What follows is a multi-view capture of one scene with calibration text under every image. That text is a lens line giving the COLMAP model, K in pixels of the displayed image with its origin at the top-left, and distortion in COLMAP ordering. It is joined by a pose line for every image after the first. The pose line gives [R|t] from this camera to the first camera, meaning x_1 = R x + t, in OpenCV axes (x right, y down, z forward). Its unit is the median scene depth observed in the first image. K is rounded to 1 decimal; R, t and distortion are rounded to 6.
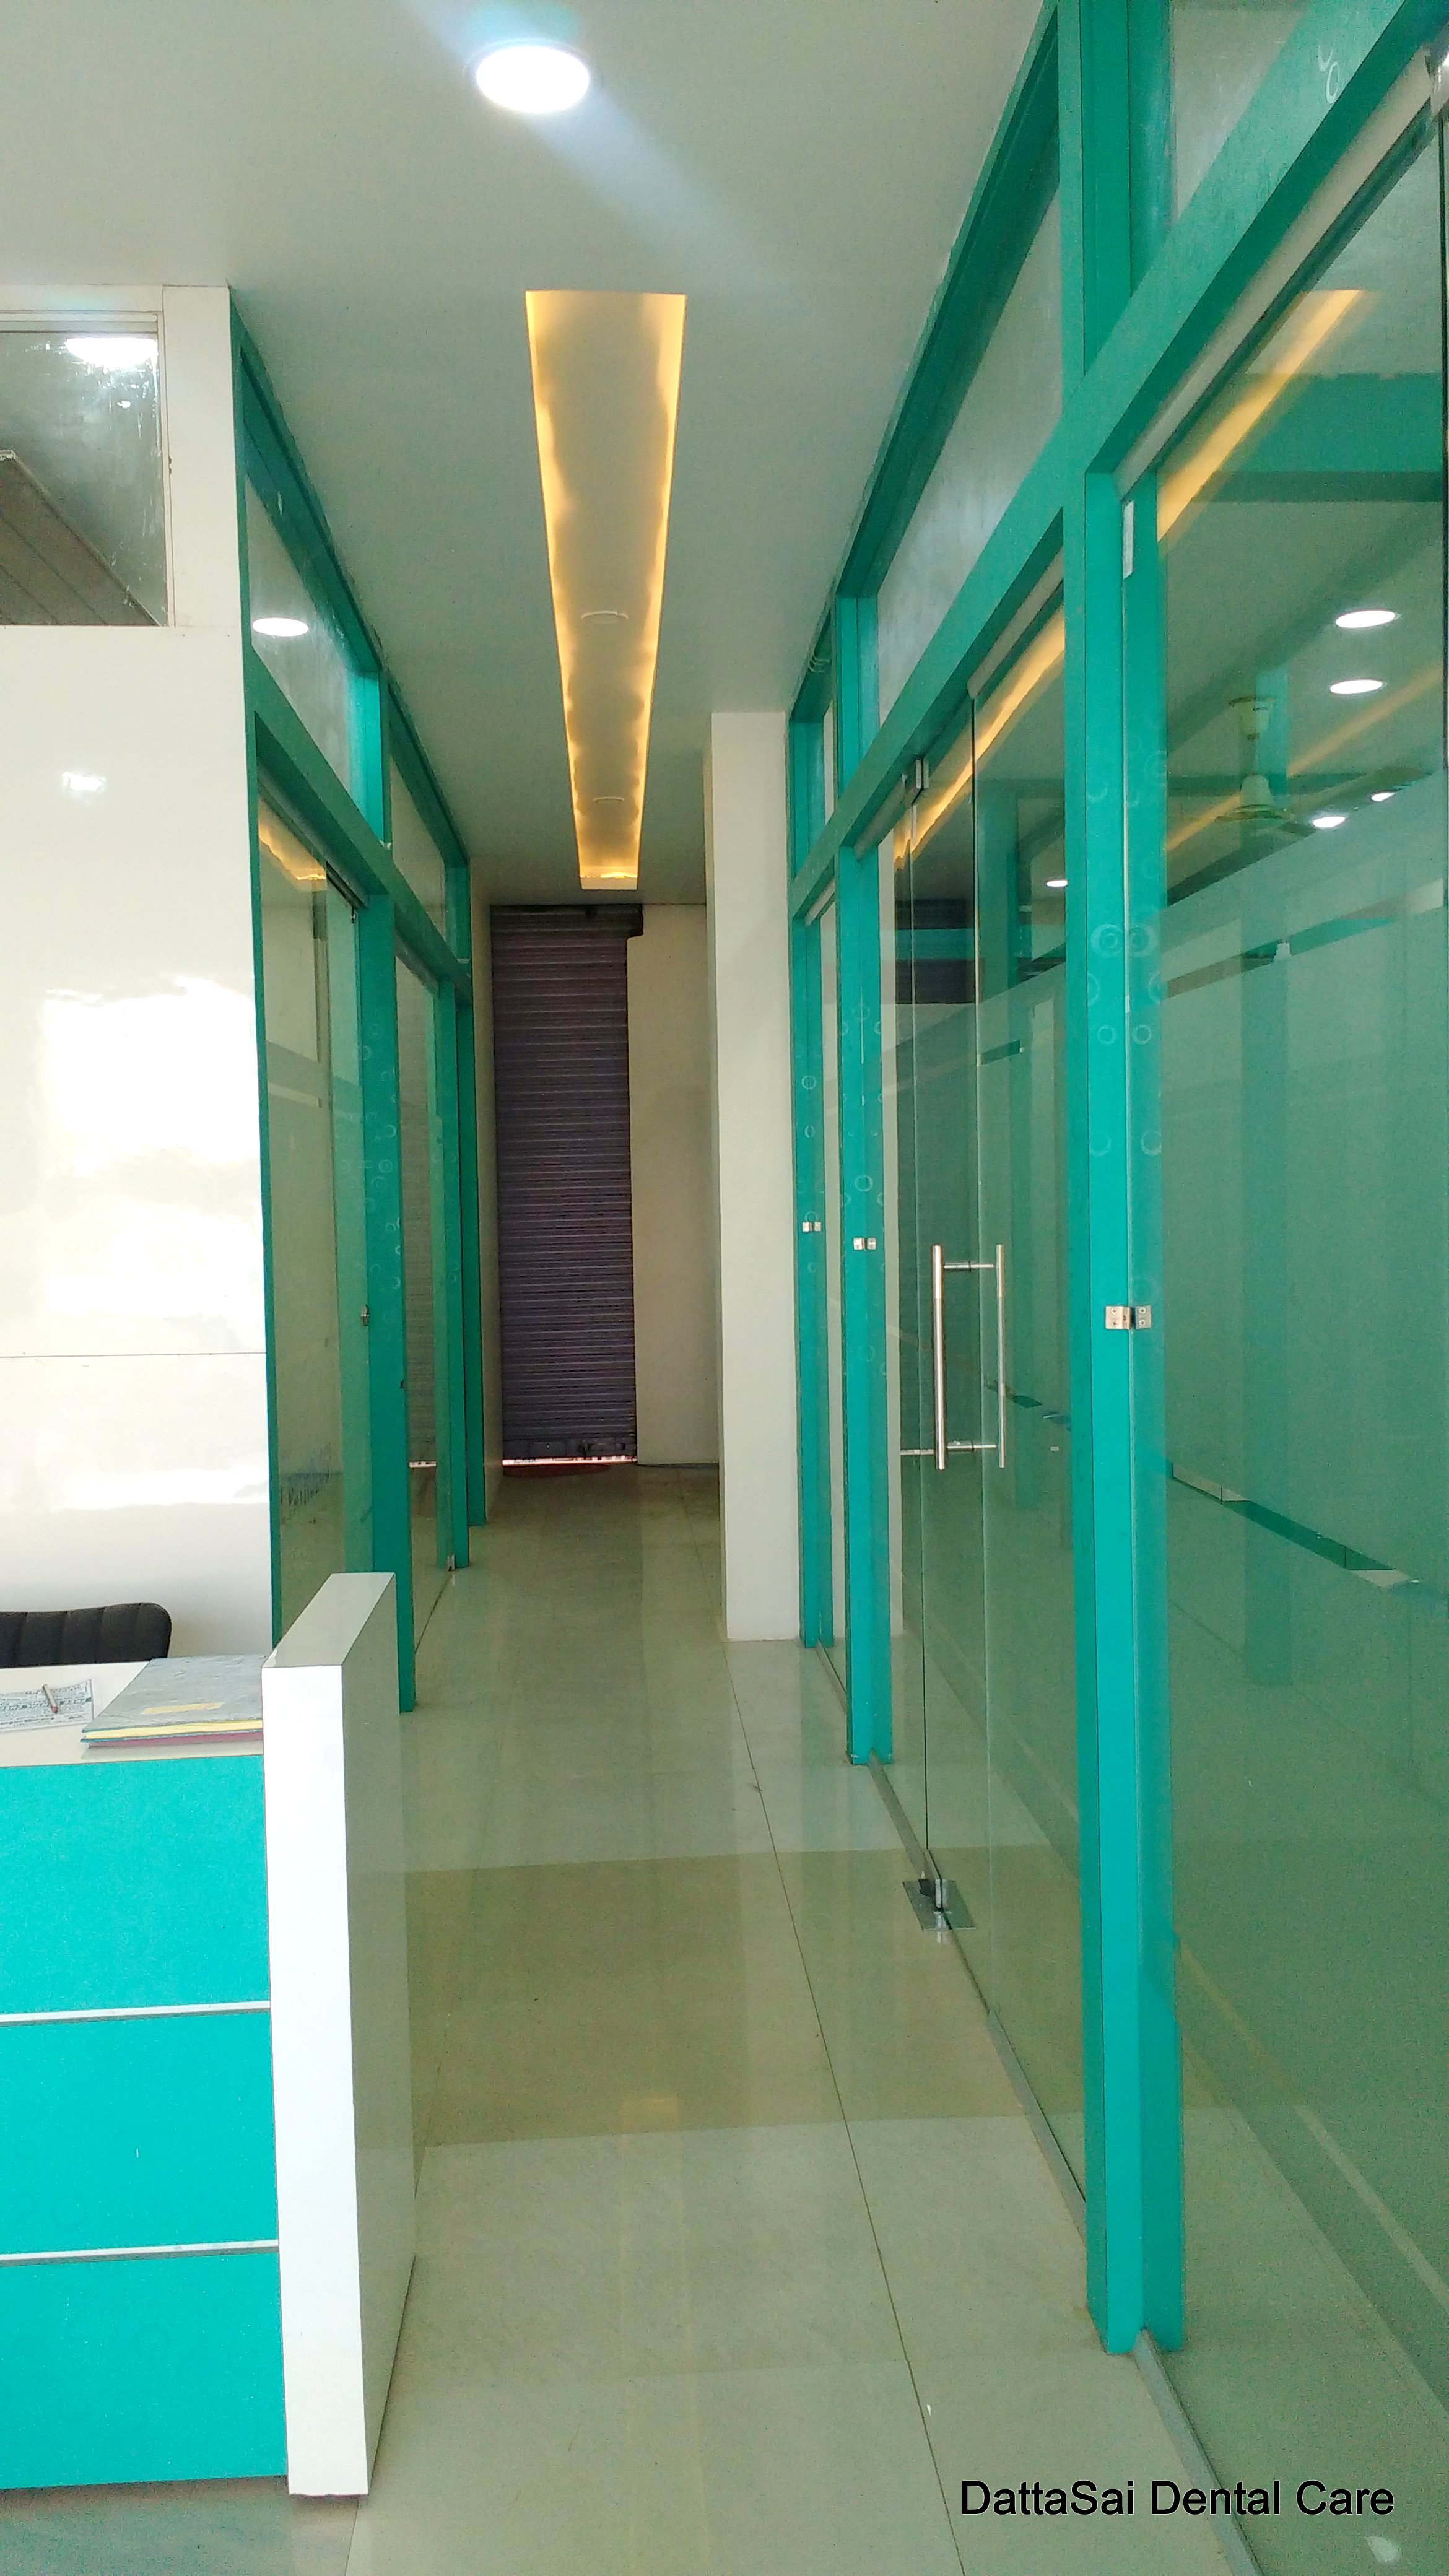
lens RADIAL K [[2061.3, 0, 700.1], [0, 2061.3, 1255.3], [0, 0, 1]] dist [0.057222, -0.059715]
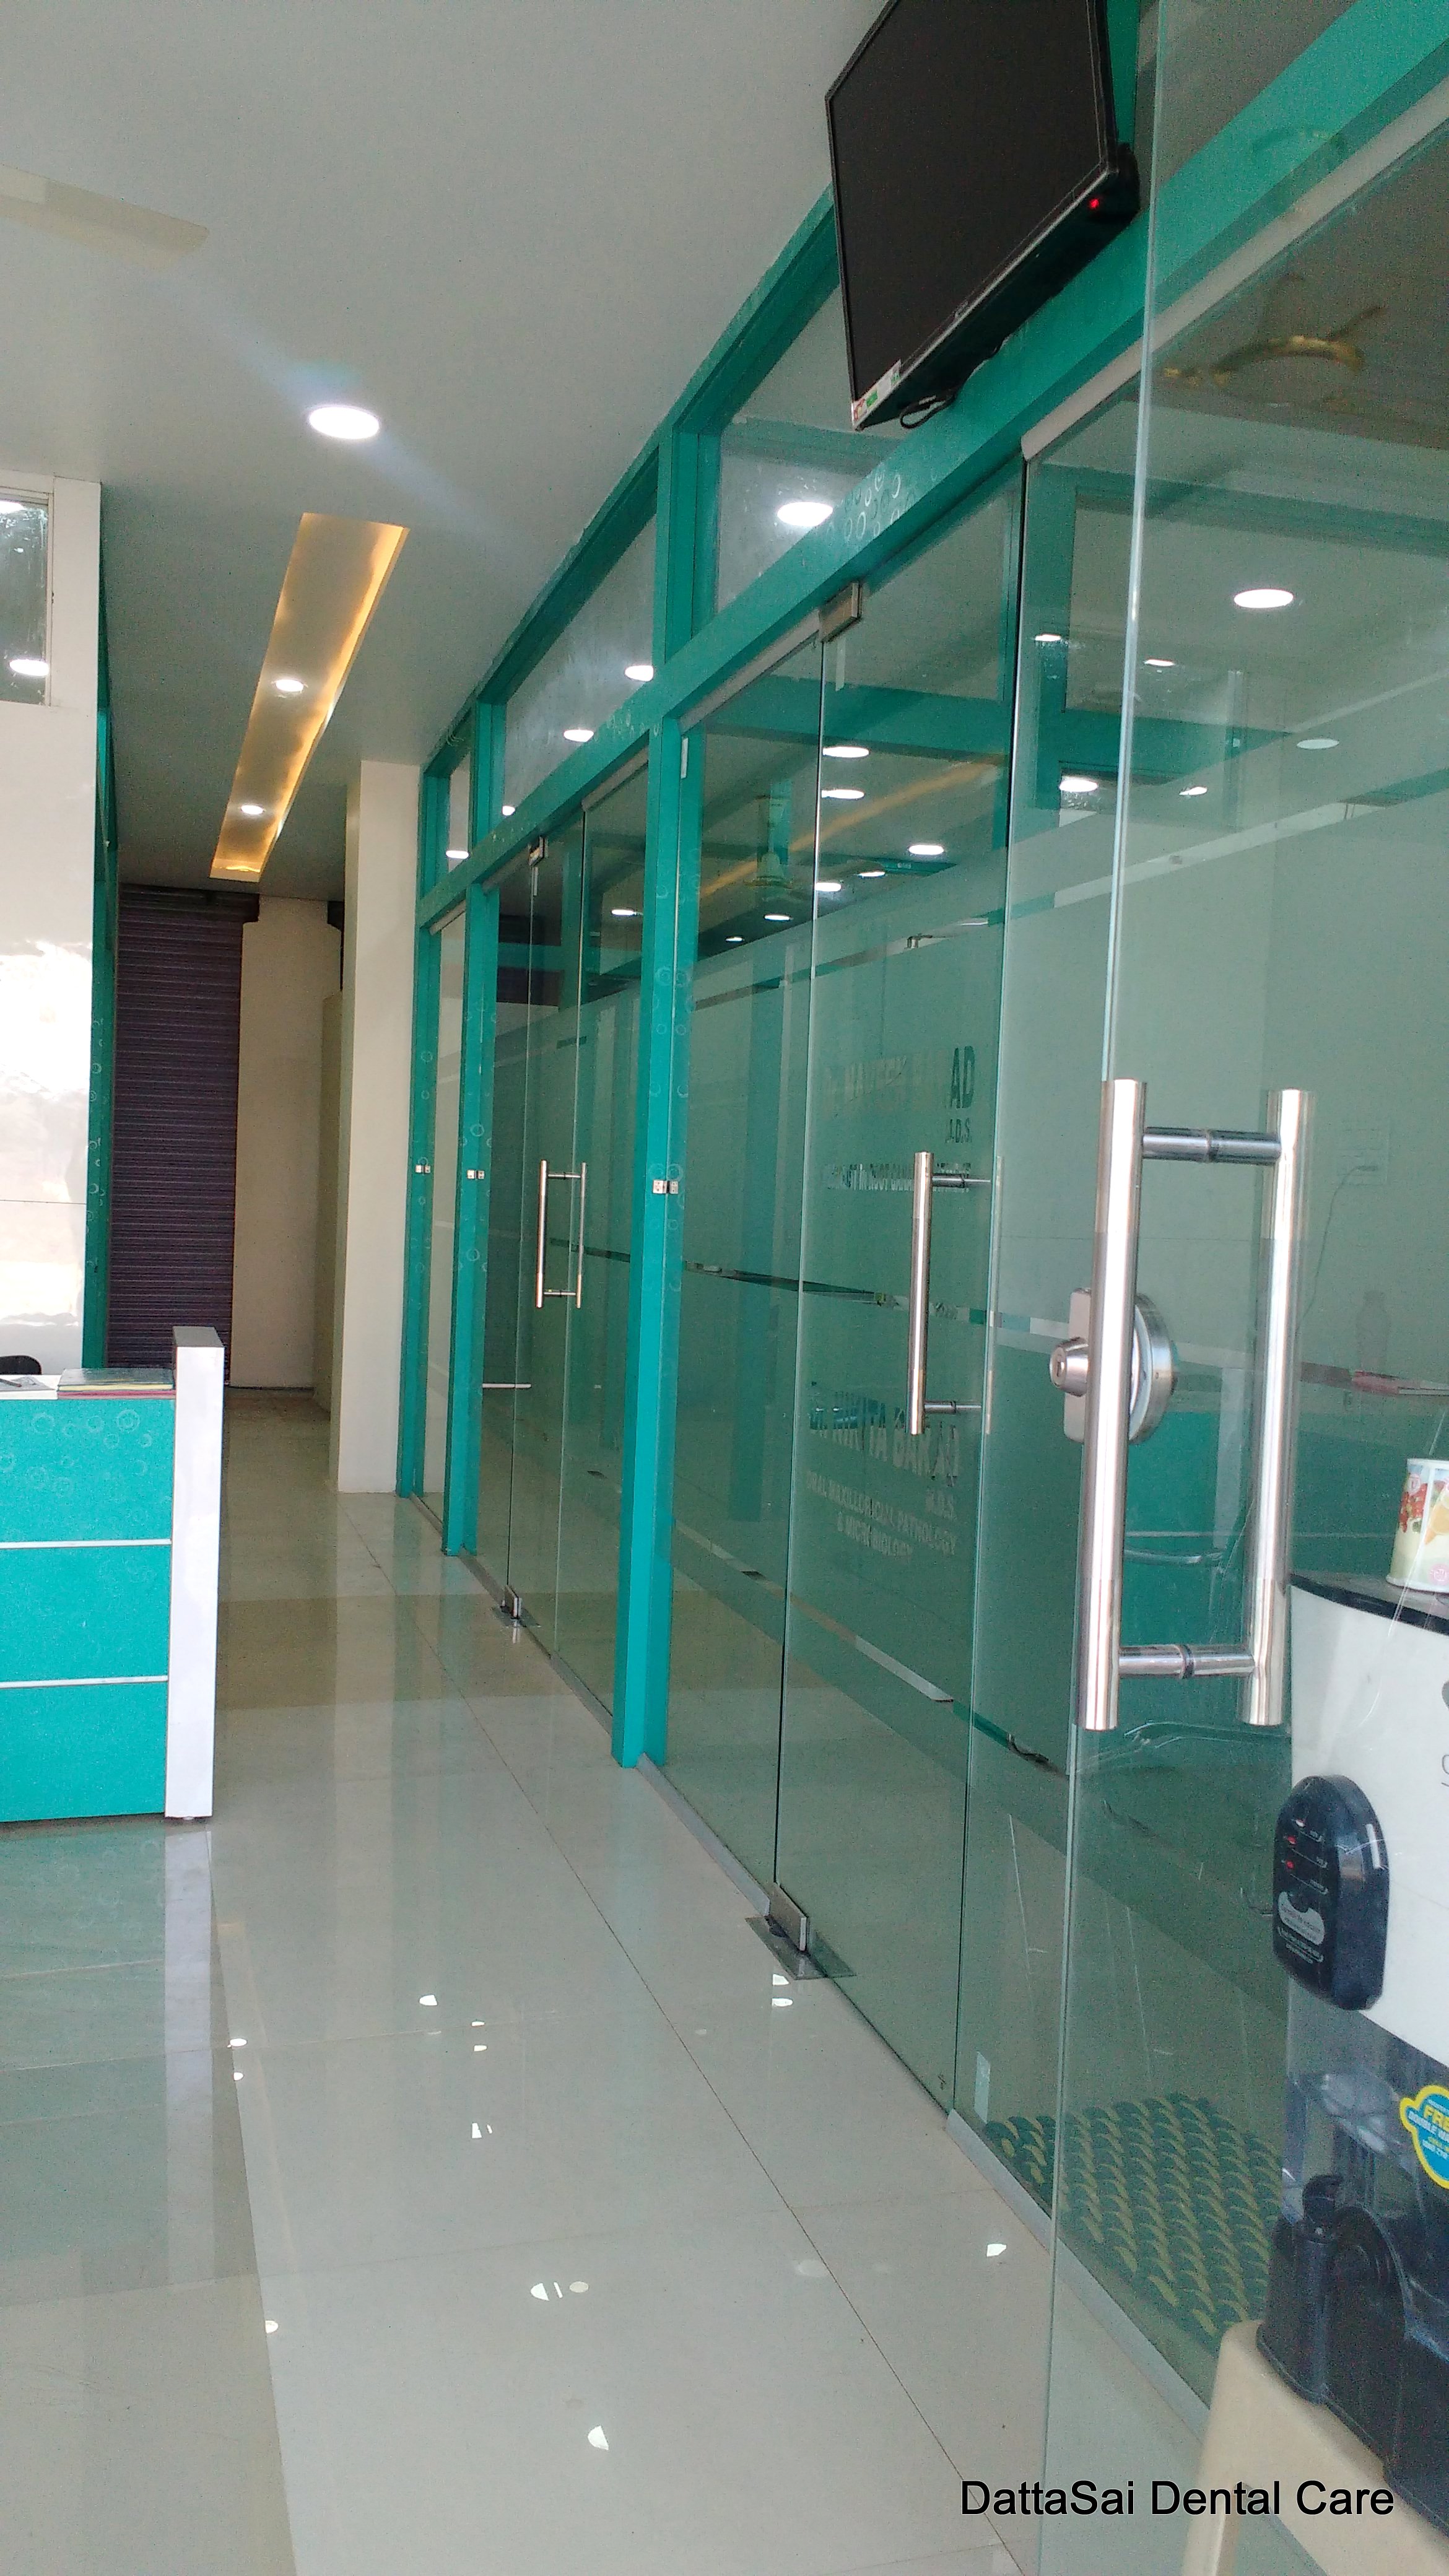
lens RADIAL K [[2061.3, 0, 755.0], [0, 2061.3, 1285.5], [0, 0, 1]] dist [0.057222, -0.059715]
pose [[0.967222, 0.044196, 0.250058, -0.071009], [-0.047790, 0.998823, 0.008316, 0.042528], [-0.249396, -0.019994, 0.968195, -0.331460]]
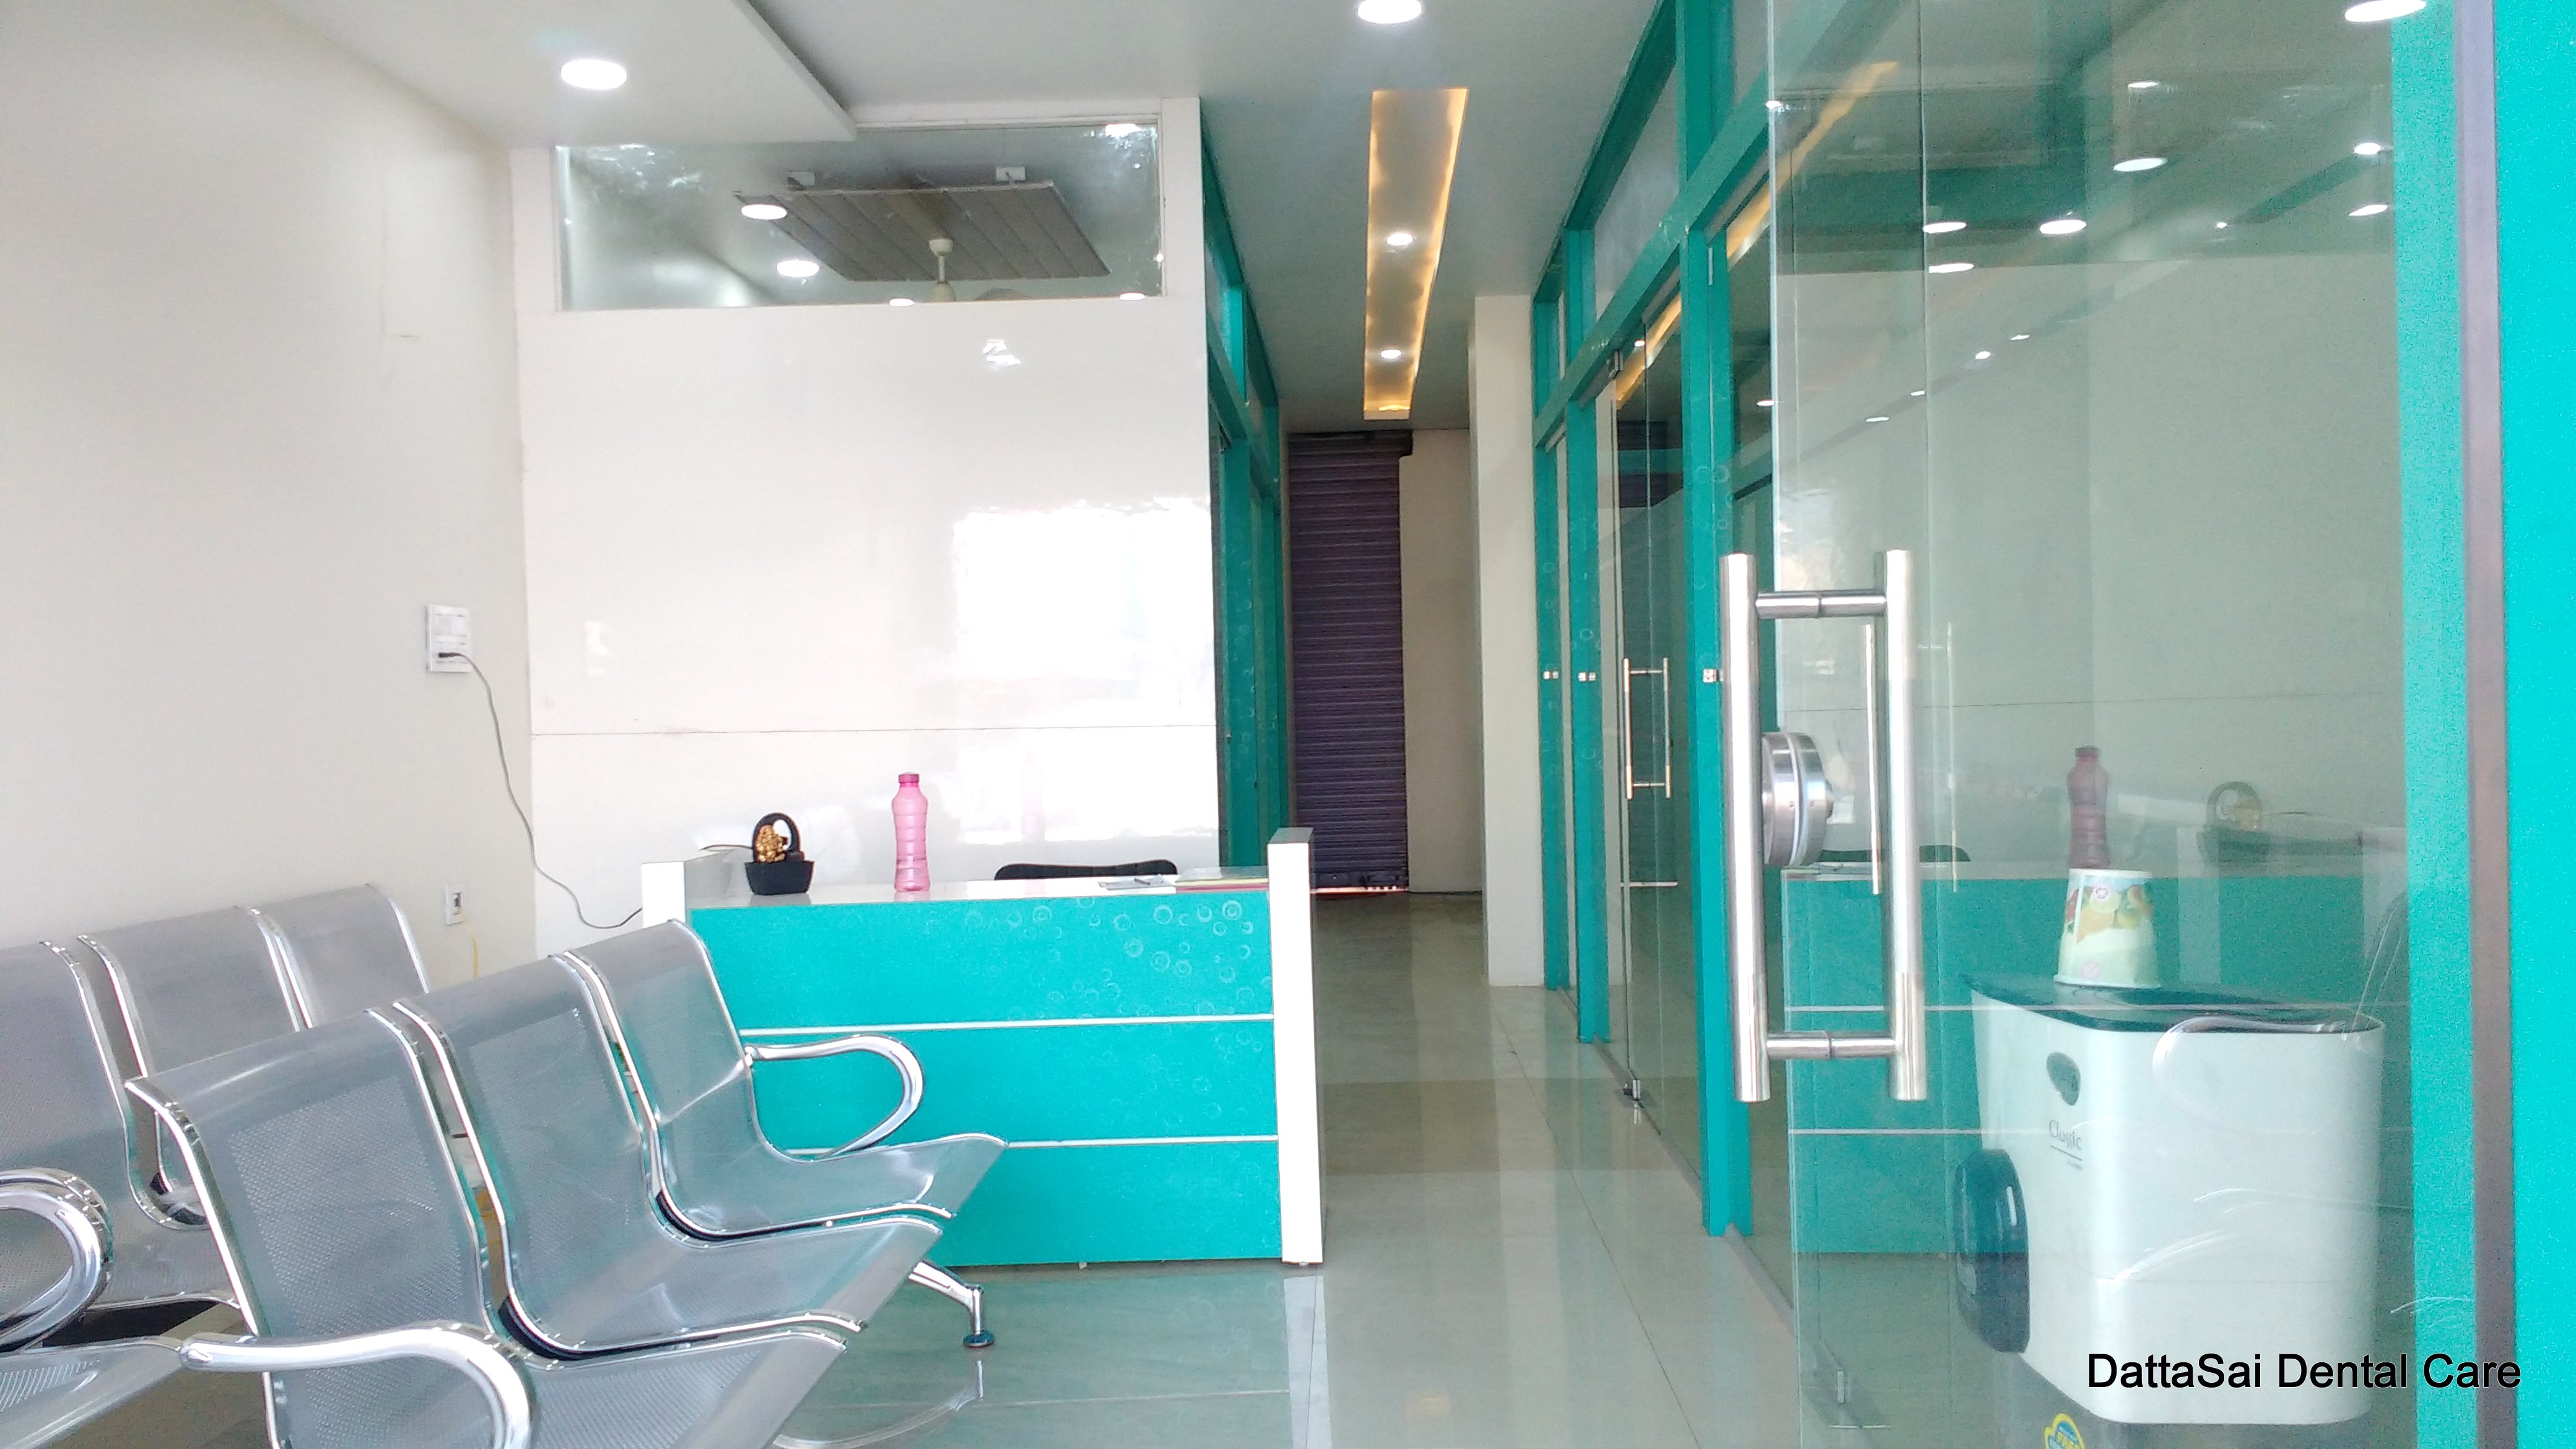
lens RADIAL K [[2061.3, 0, 1255.8], [0, 2061.3, 740.0], [0, 0, 1]] dist [0.057222, -0.059715]
pose [[0.995751, -0.006005, -0.091888, -0.015945], [0.005031, 0.999929, -0.010823, 0.046732], [0.091947, 0.010315, 0.995710, -0.396191]]
